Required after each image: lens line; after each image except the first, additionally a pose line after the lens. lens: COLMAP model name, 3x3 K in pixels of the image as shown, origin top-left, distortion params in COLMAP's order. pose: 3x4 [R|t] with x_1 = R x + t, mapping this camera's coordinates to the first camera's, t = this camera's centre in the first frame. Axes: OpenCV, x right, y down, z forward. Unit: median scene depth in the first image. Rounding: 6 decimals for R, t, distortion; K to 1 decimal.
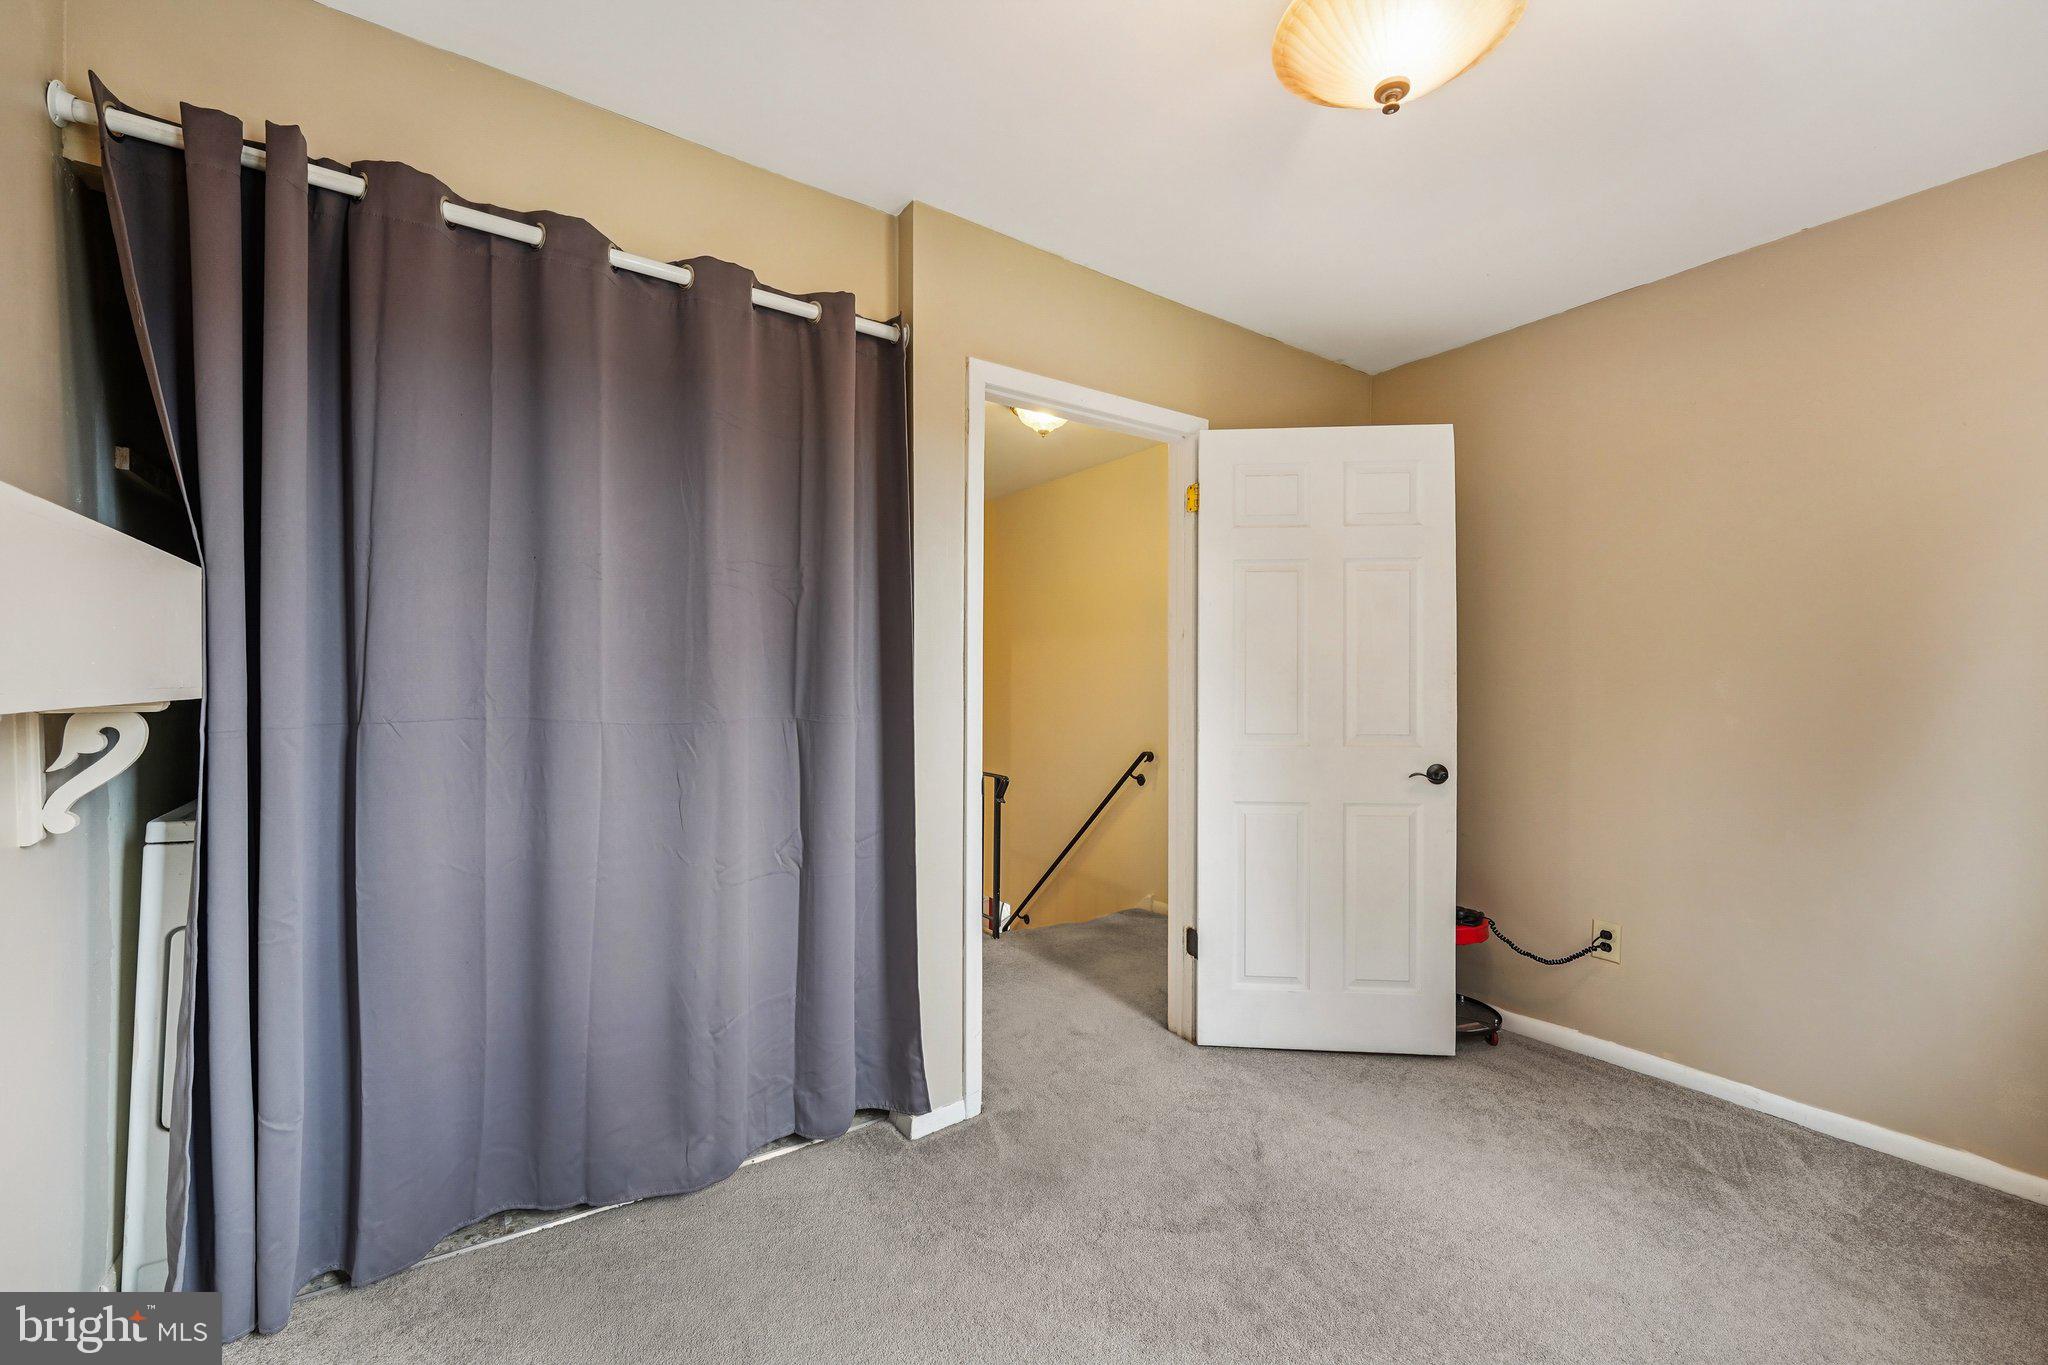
lens RADIAL K [[819.0, 0, 1017.8], [0, 819.0, 685.6], [0, 0, 1]] dist [0.001265, 0.000070]
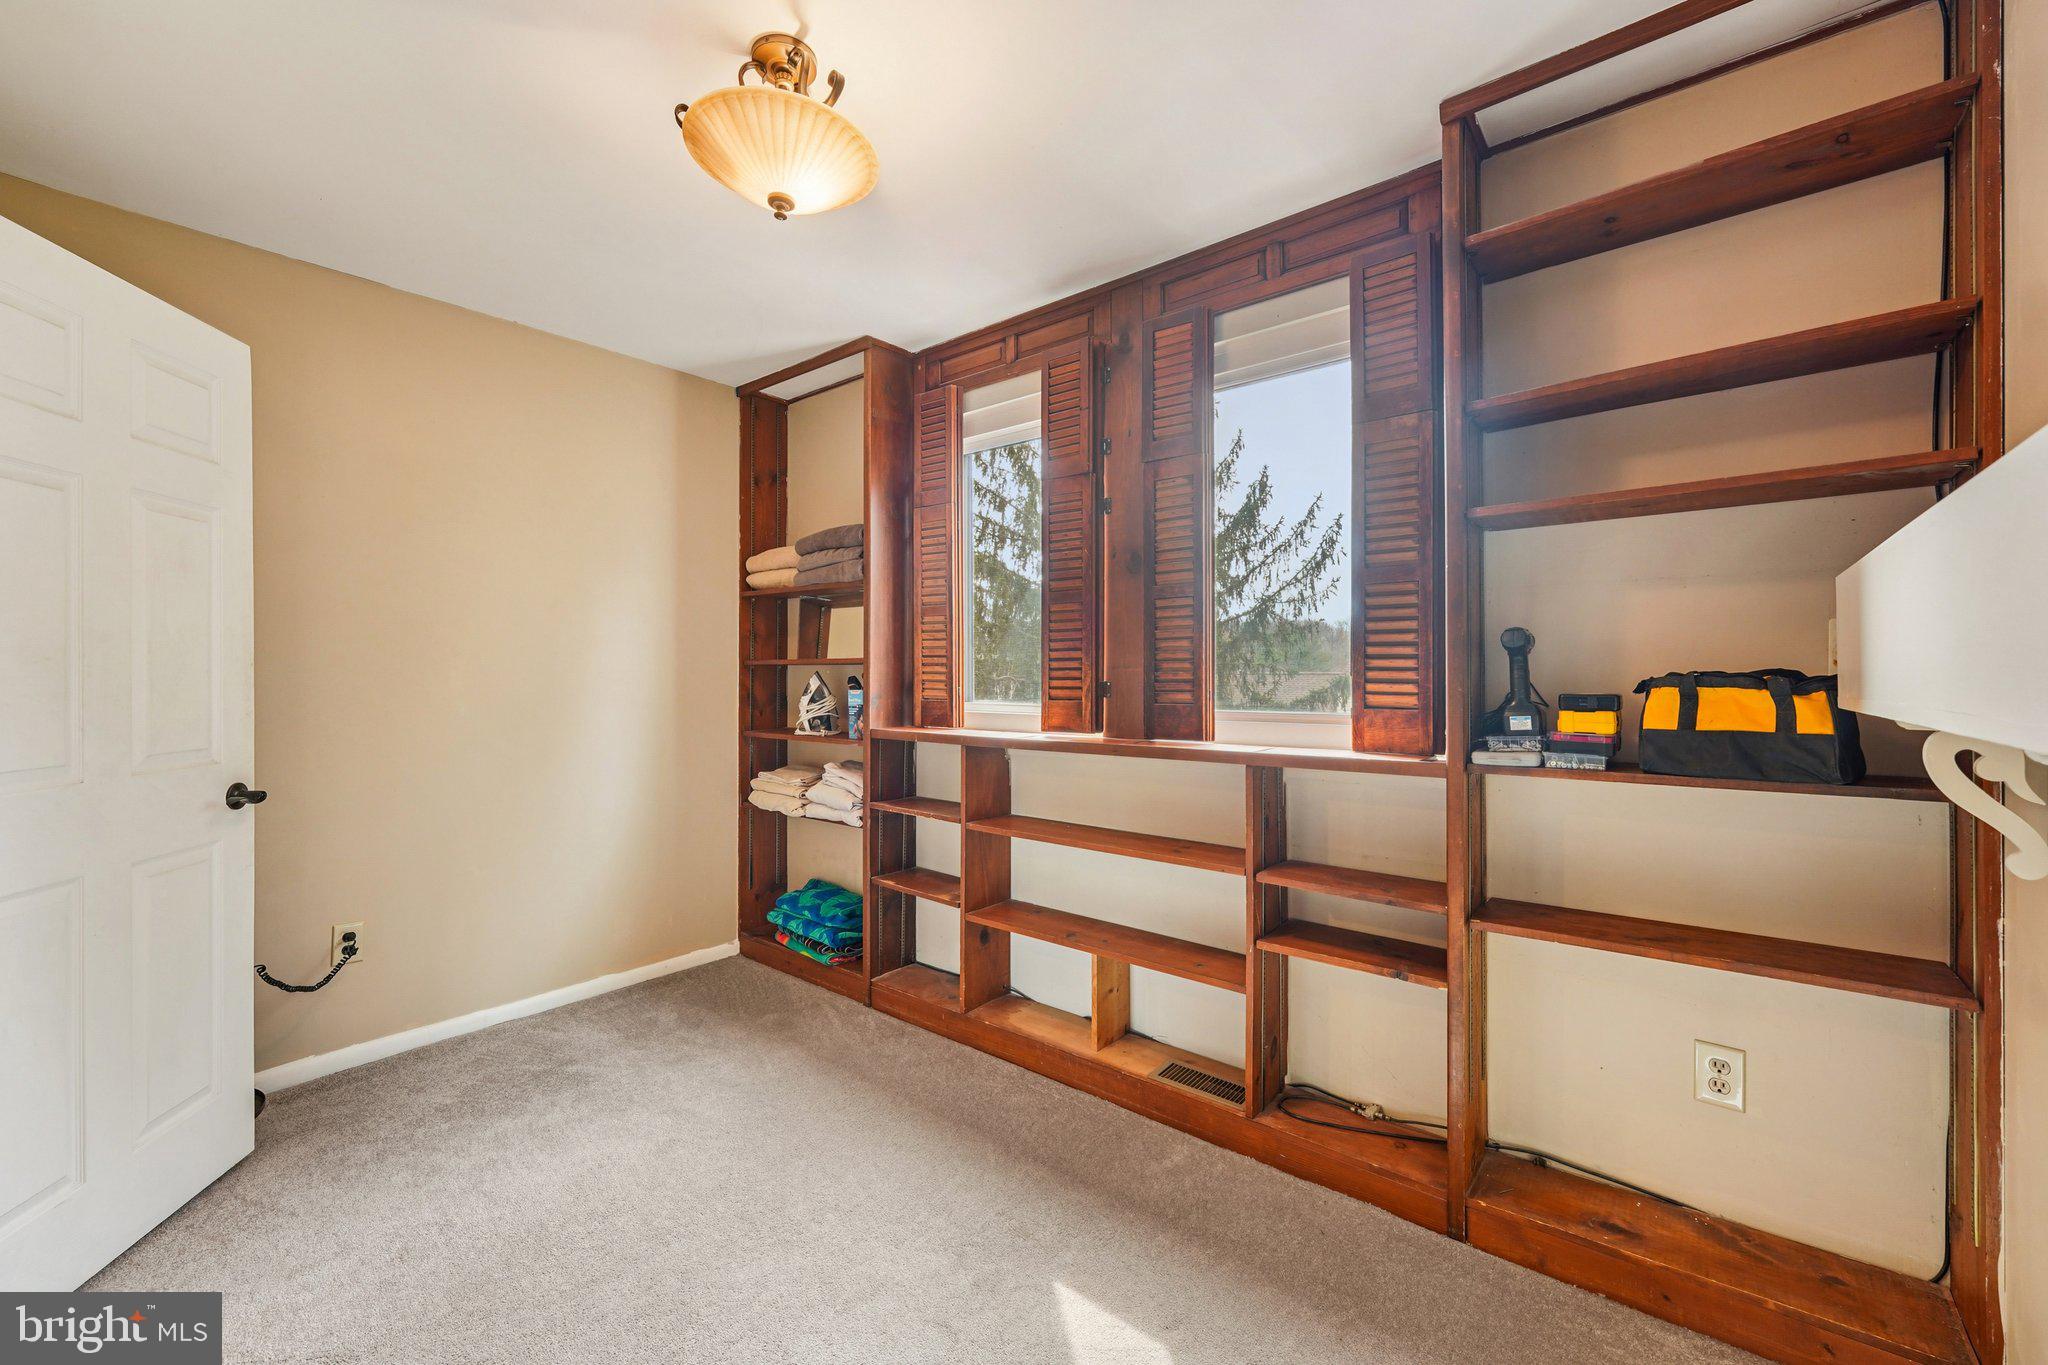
lens RADIAL K [[819.0, 0, 1019.1], [0, 819.0, 673.3], [0, 0, 1]] dist [0.001265, 0.000070]
pose [[-0.261799, -0.006450, 0.965101, -0.444703], [0.001650, 0.999973, 0.007131, -0.011781], [-0.965121, 0.003459, -0.261781, 0.526399]]
